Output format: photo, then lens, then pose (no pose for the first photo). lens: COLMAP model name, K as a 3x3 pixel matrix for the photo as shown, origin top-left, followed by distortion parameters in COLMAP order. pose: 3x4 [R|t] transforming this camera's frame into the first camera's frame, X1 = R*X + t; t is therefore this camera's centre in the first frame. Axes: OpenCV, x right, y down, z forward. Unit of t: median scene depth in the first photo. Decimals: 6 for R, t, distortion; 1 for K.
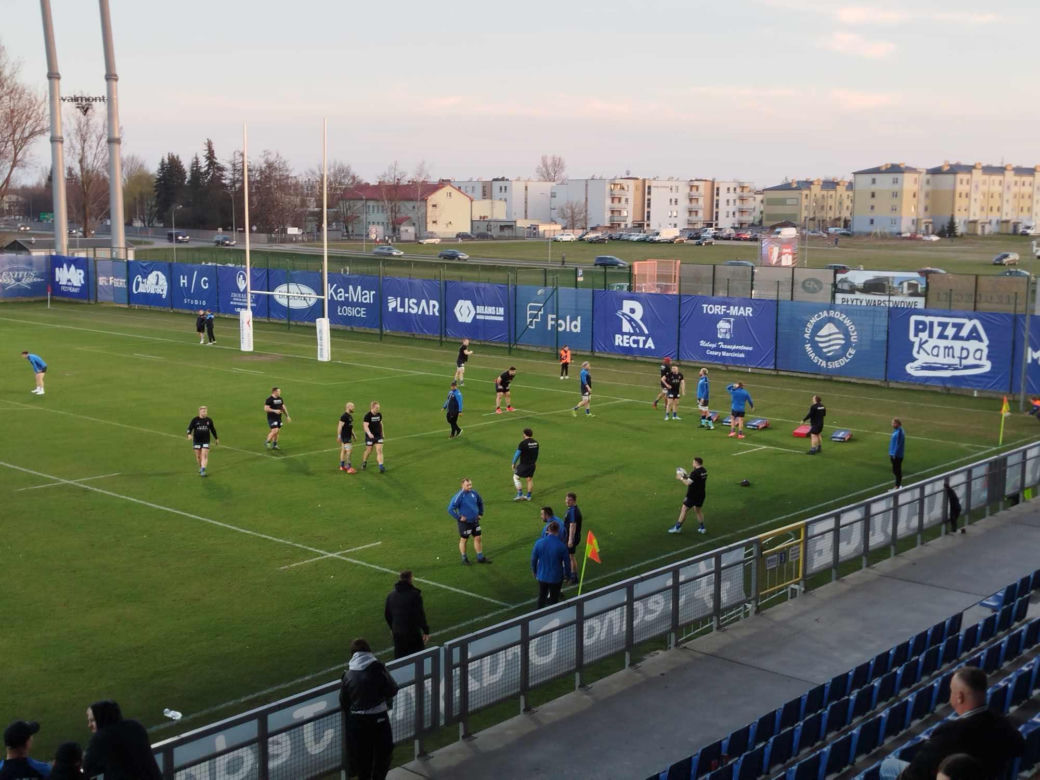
lens RADIAL K [[1287.0, 0, 520.0], [0, 1287.0, 390.0], [0, 0, 1]] dist [0.204771, -0.657482]
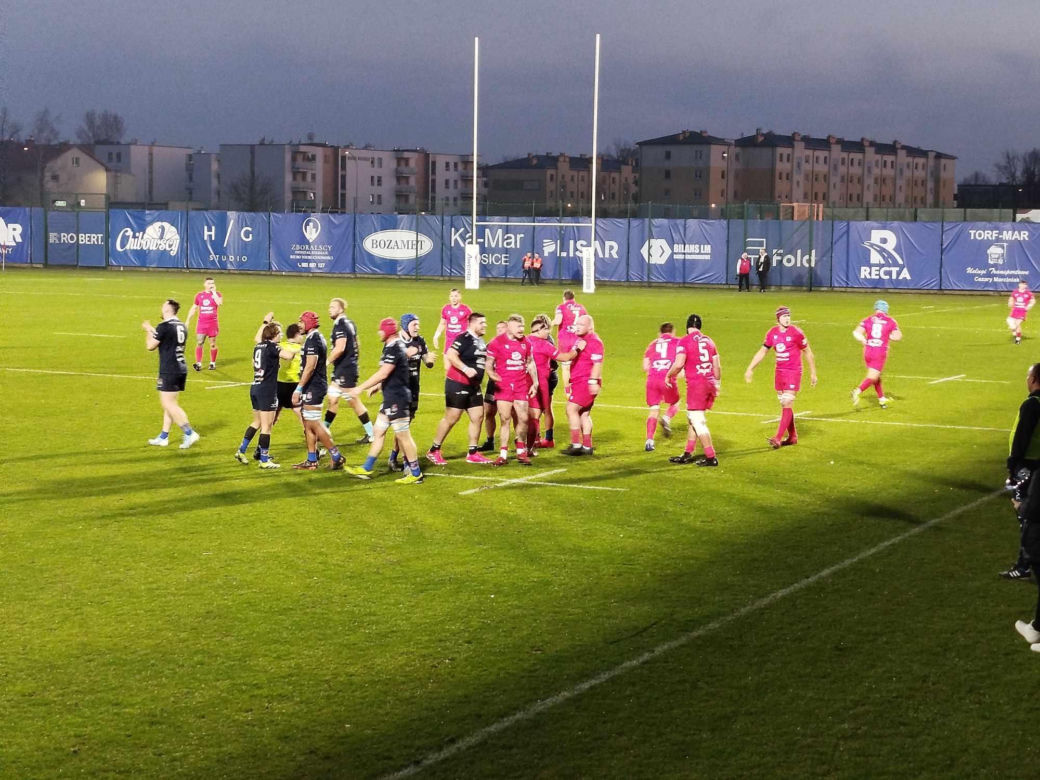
lens RADIAL K [[2133.1, 0, 545.6], [0, 2133.1, 391.1], [0, 0, 1]] dist [0.215941, -0.619996]
pose [[0.958390, -0.018012, 0.284894, -0.156337], [0.033818, 0.998143, -0.050660, 0.031351], [-0.283453, 0.058186, 0.957219, -0.114415]]
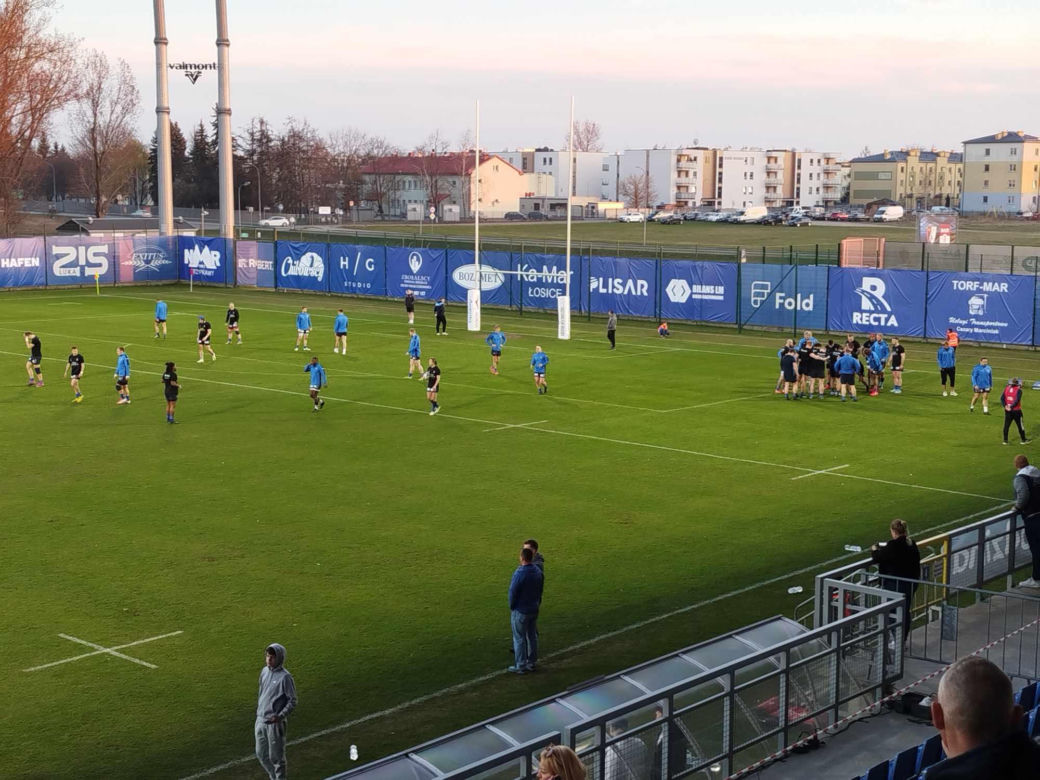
lens RADIAL K [[1575.3, 0, 520.0], [0, 1575.3, 390.0], [0, 0, 1]] dist [0.226224, -0.834692]
pose [[0.999992, -0.000227, 0.004003, -0.048103], [0.000266, 0.999953, -0.009659, 0.007208], [-0.004001, 0.009660, 0.999945, -0.054188]]
